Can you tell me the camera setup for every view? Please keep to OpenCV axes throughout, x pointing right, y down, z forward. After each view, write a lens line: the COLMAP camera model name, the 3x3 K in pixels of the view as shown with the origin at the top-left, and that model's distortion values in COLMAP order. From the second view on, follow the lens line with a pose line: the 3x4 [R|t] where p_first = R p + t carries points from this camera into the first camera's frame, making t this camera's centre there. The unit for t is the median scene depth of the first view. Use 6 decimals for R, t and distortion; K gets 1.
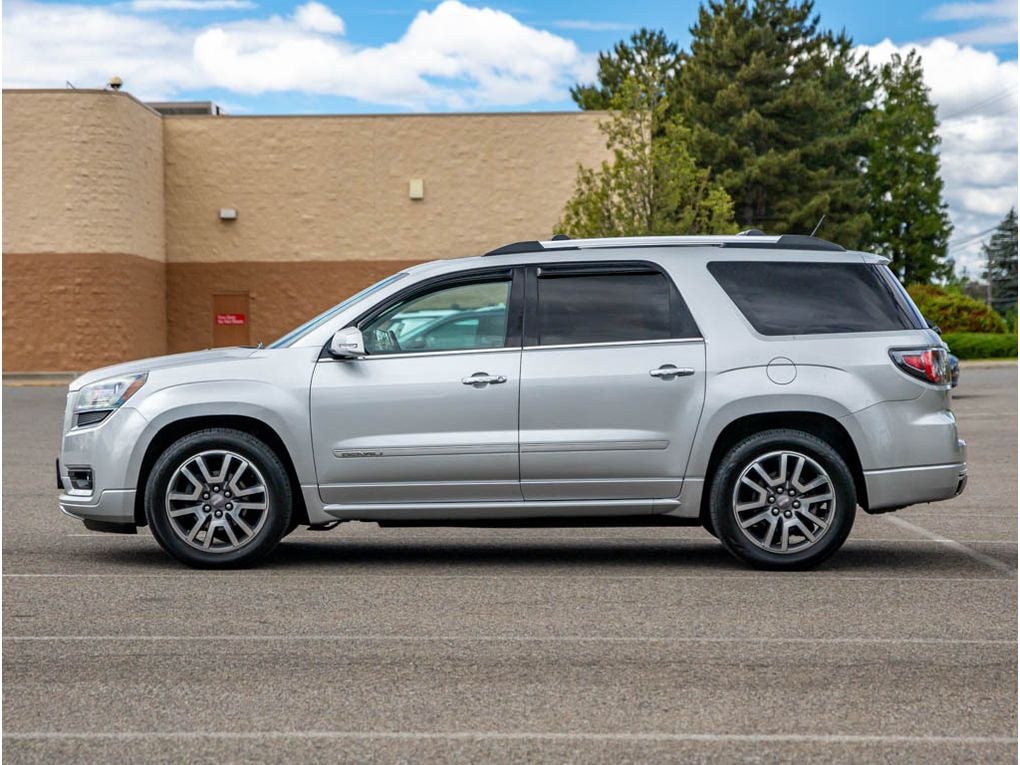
lens RADIAL K [[2877.6, 0, 510.0], [0, 2877.6, 382.5], [0, 0, 1]] dist [-0.171812, -0.648950]
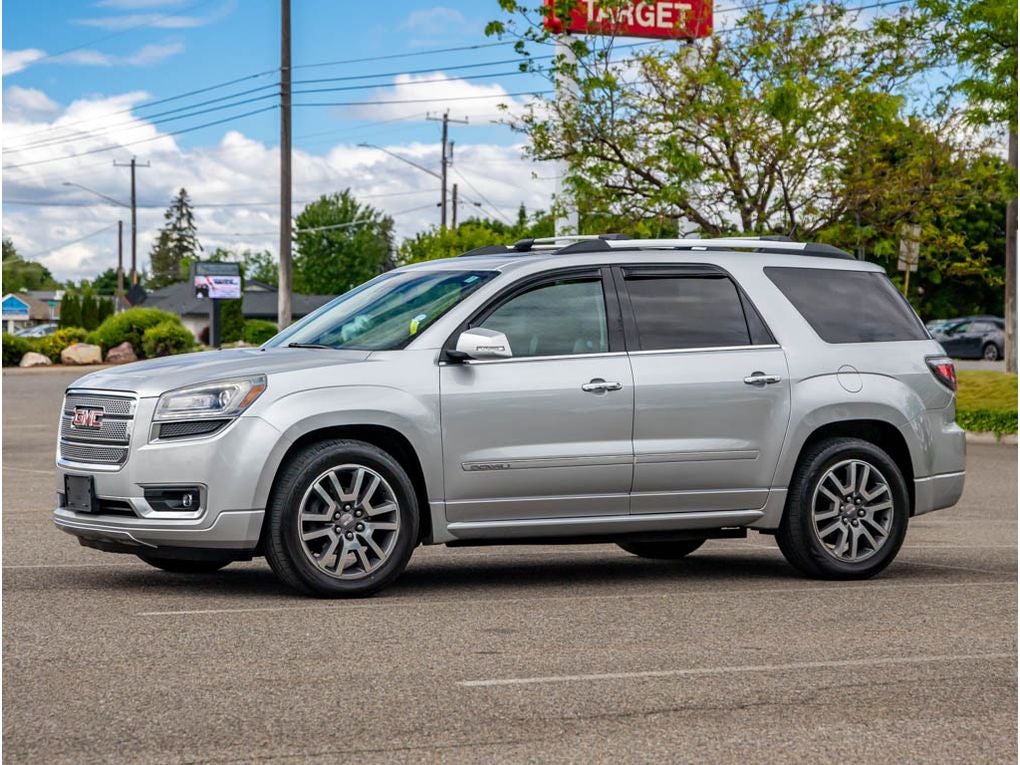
lens RADIAL K [[2877.6, 0, 510.0], [0, 2877.6, 382.5], [0, 0, 1]] dist [-0.171812, -0.648950]
pose [[0.861492, 0.004795, 0.507748, -0.509845], [0.002510, 0.999903, -0.013701, 0.010621], [-0.507765, 0.013077, 0.861397, 0.206453]]
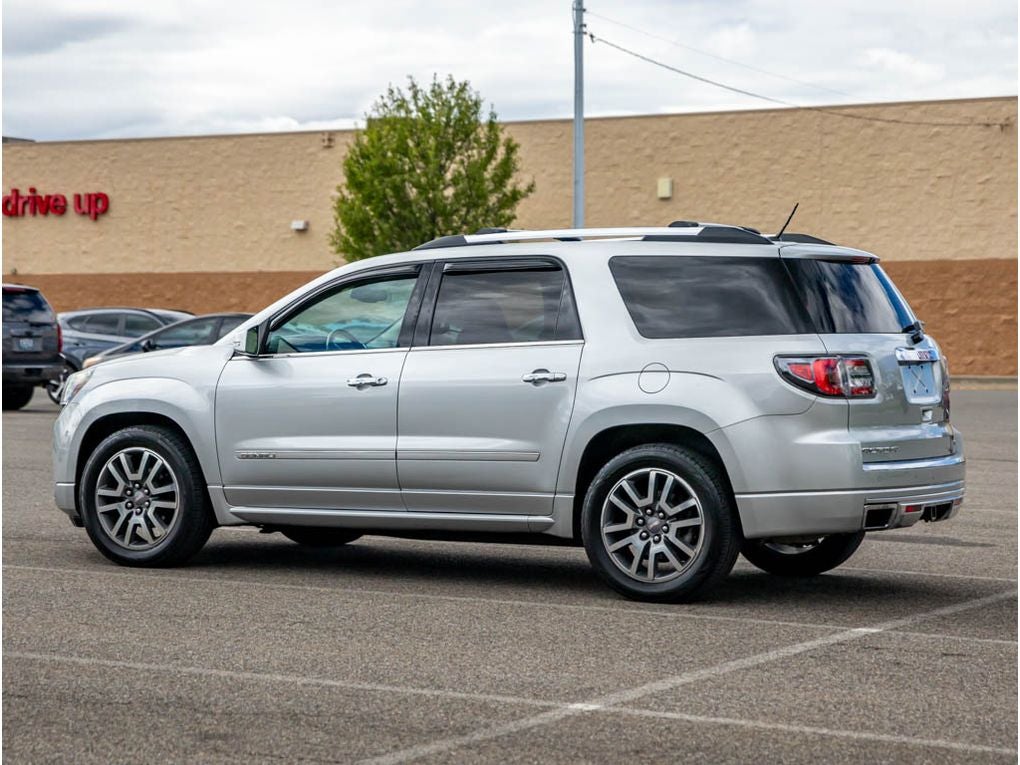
lens RADIAL K [[2877.6, 0, 510.0], [0, 2877.6, 382.5], [0, 0, 1]] dist [-0.171812, -0.648950]
pose [[0.867307, 0.019665, -0.497385, 0.500597], [-0.025250, 0.999671, -0.004507, 0.002479], [0.497133, 0.016468, 0.867518, 0.202794]]
